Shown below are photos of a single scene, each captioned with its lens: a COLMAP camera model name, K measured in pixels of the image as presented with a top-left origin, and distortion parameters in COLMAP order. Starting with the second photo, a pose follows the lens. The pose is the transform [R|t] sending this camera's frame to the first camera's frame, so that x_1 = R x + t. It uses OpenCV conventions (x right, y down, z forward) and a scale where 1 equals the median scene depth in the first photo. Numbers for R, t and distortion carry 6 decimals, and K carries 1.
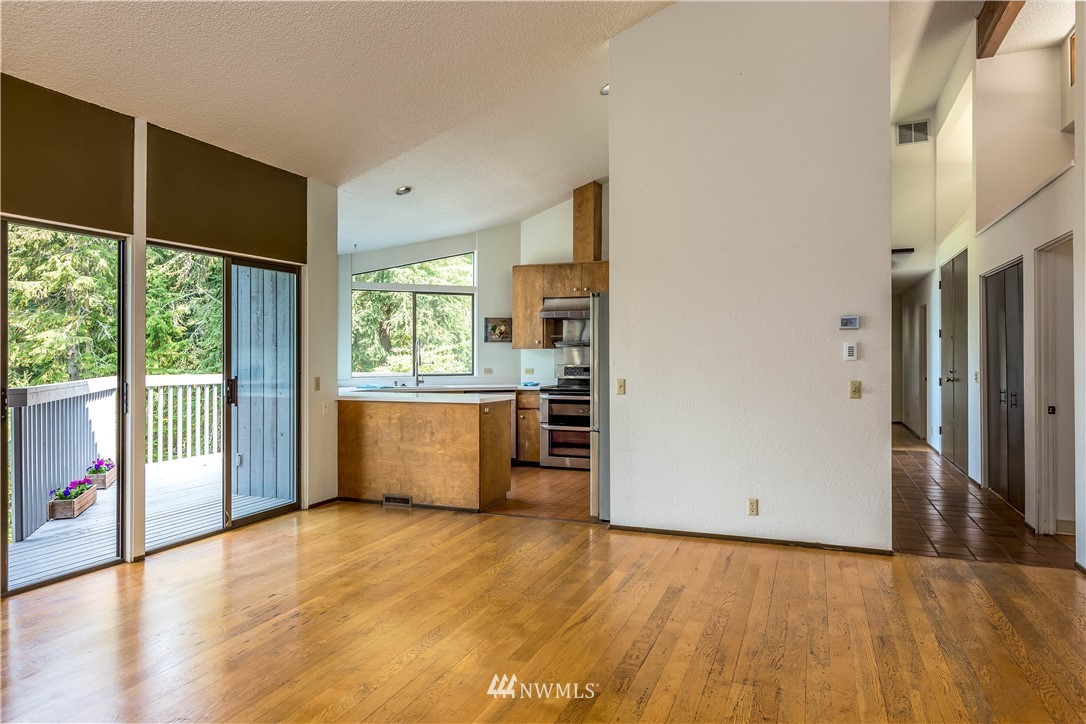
lens RADIAL K [[736.3, 0, 498.2], [0, 736.3, 352.7], [0, 0, 1]] dist [0.003194, -0.001274]
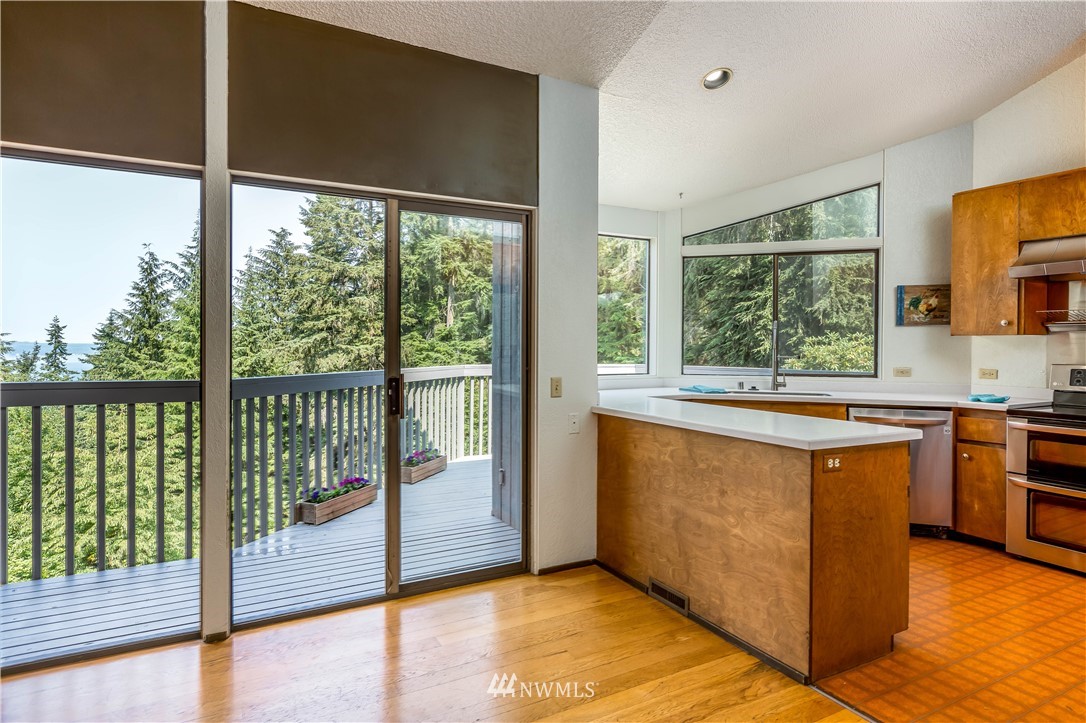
lens RADIAL K [[598.7, 0, 516.3], [0, 598.7, 348.3], [0, 0, 1]] dist [0.001266, -0.001344]
pose [[0.785021, 0.008684, -0.619409, 0.046251], [-0.003616, 0.999949, 0.009437, 0.001797], [0.619459, -0.005169, 0.785012, 0.439885]]
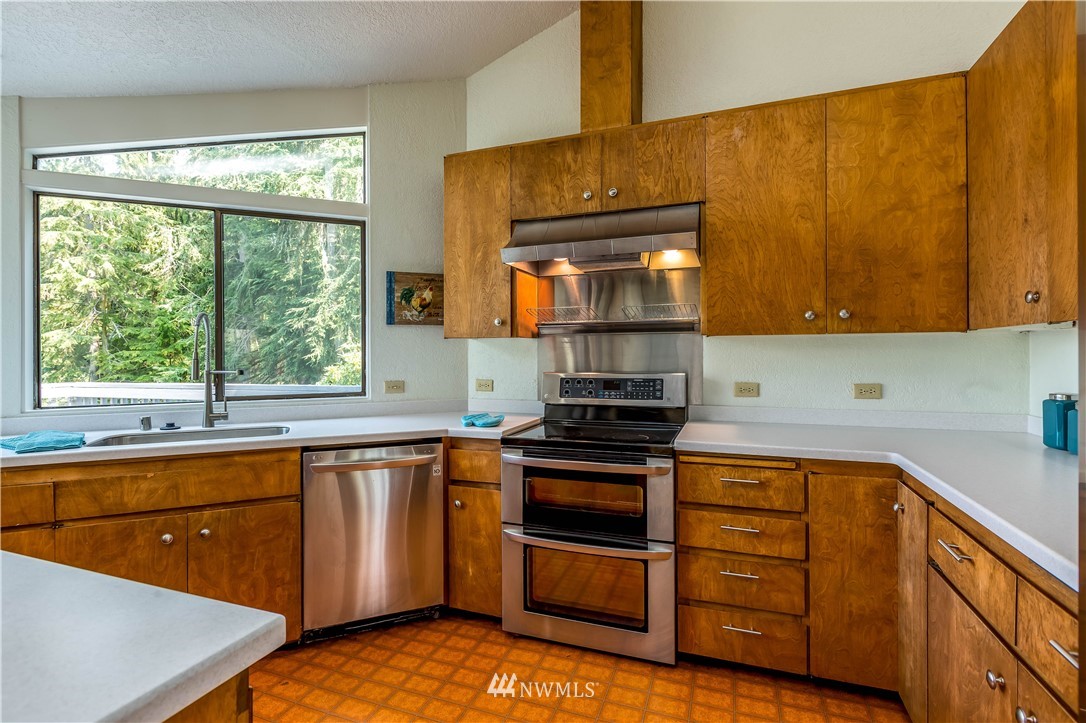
lens RADIAL K [[522.4, 0, 536.5], [0, 522.4, 348.2], [0, 0, 1]] dist [-0.003354, -0.000400]
pose [[0.997054, -0.002708, 0.076660, 0.054797], [0.002970, 0.999990, -0.003299, 0.002171], [-0.076651, 0.003517, 0.997052, 0.725867]]
